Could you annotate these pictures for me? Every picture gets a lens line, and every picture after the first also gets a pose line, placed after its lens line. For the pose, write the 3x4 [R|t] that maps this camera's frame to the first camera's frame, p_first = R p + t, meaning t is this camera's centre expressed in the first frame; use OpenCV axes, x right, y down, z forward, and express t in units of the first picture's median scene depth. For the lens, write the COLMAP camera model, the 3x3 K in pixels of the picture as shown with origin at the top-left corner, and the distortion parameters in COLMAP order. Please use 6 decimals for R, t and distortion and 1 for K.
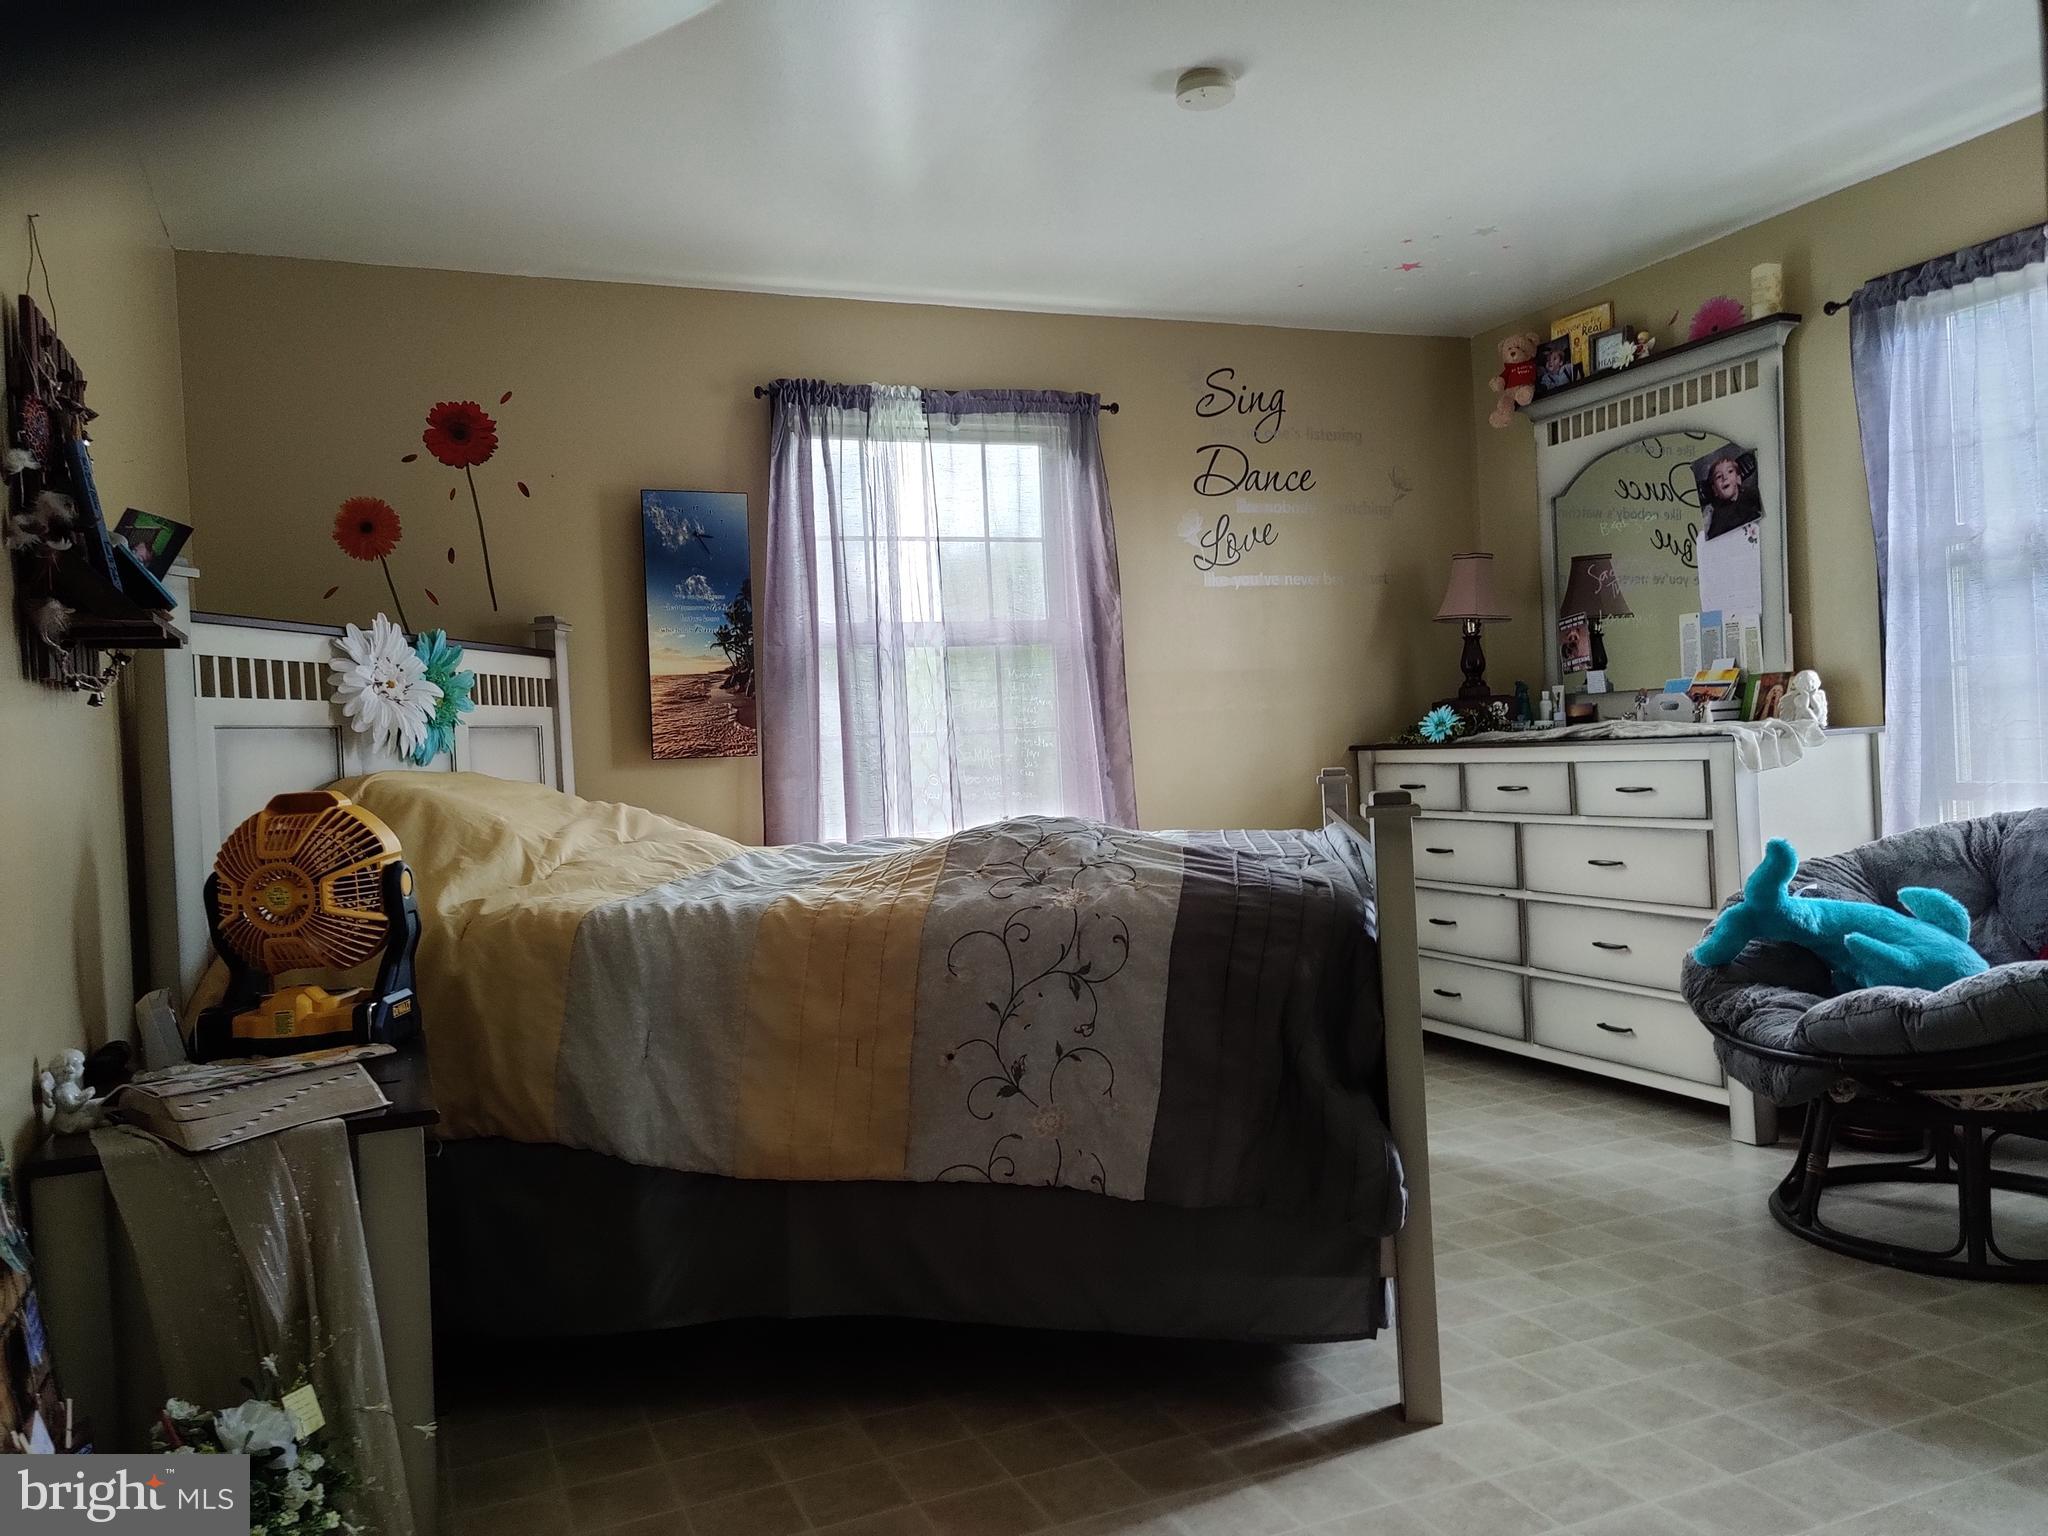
lens RADIAL K [[1509.1, 0, 1003.9], [0, 1509.1, 767.4], [0, 0, 1]] dist [0.059243, -0.042116]
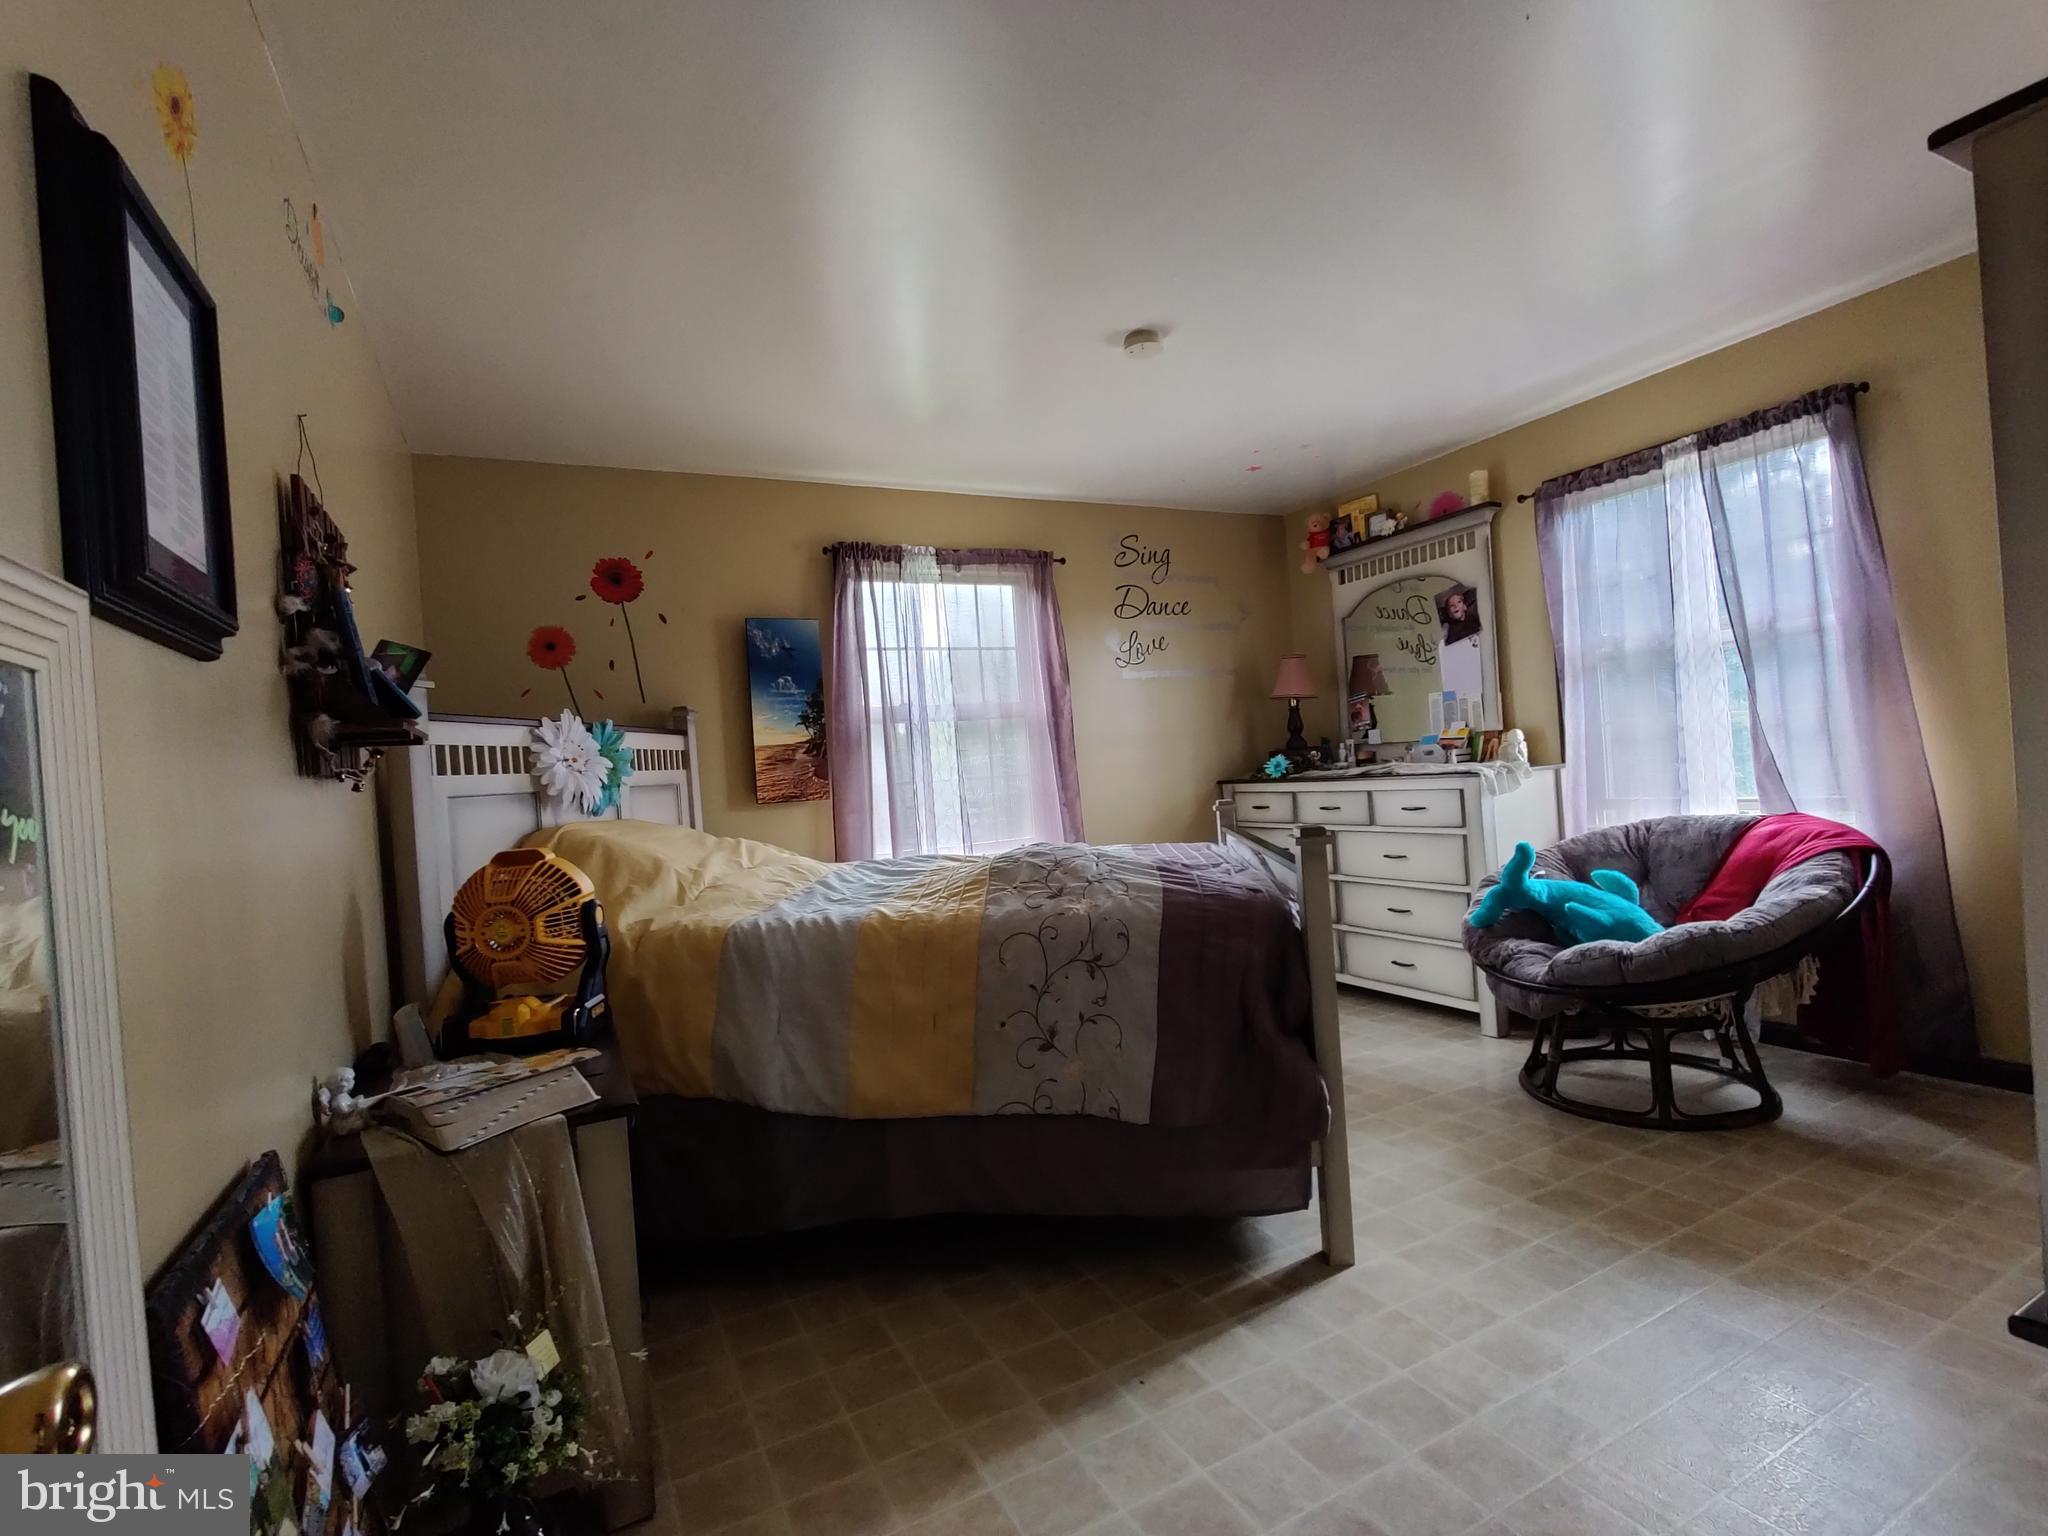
lens RADIAL K [[956.7, 0, 1040.0], [0, 956.7, 778.3], [0, 0, 1]] dist [0.001412, -0.002697]
pose [[0.995946, -0.022607, 0.087065, -0.063358], [0.023571, 0.999672, -0.010060, -0.021716], [-0.086809, 0.012072, 0.996152, 0.103652]]
